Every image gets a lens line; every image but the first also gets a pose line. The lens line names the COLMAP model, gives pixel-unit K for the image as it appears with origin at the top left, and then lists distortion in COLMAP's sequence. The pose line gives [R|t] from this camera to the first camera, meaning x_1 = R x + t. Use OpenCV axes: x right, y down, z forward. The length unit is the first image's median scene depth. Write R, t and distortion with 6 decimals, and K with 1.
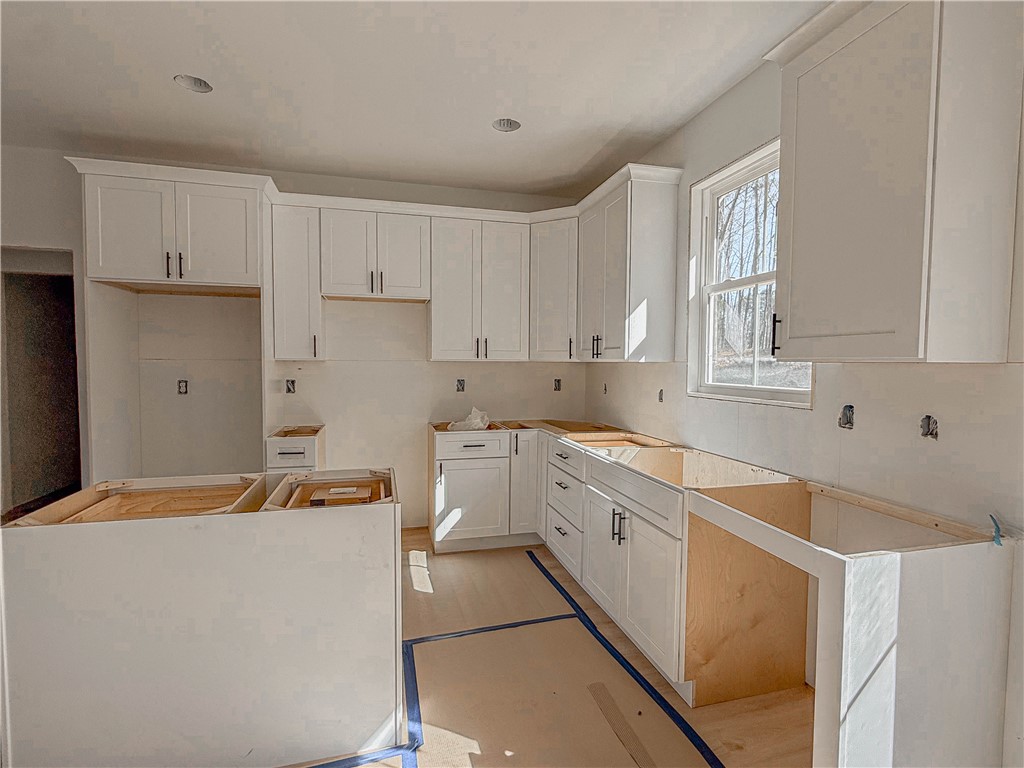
lens RADIAL K [[503.7, 0, 512.0], [0, 503.7, 384.0], [0, 0, 1]] dist [0.000227, 0.000065]
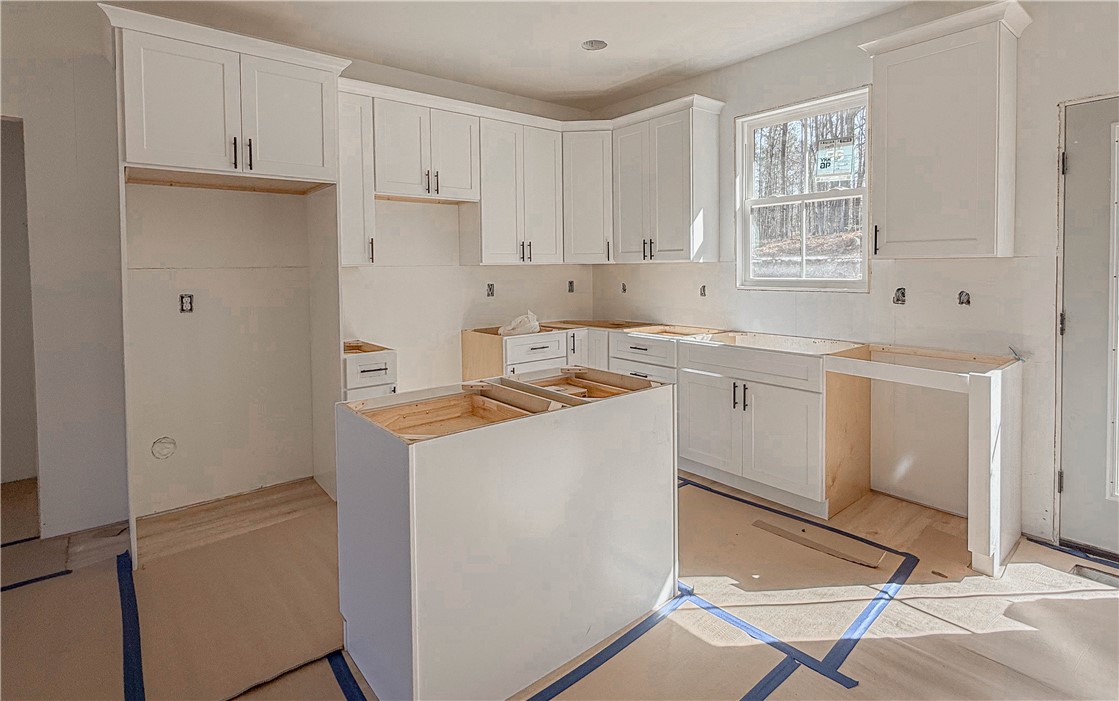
lens RADIAL K [[546.1, 0, 562.9], [0, 546.1, 280.8], [0, 0, 1]] dist [-0.000590, 0.000133]
pose [[0.911067, -0.029076, 0.411231, -0.560059], [0.036420, 0.999286, -0.010033, 0.000744], [-0.410645, 0.024118, 0.911476, -0.027946]]
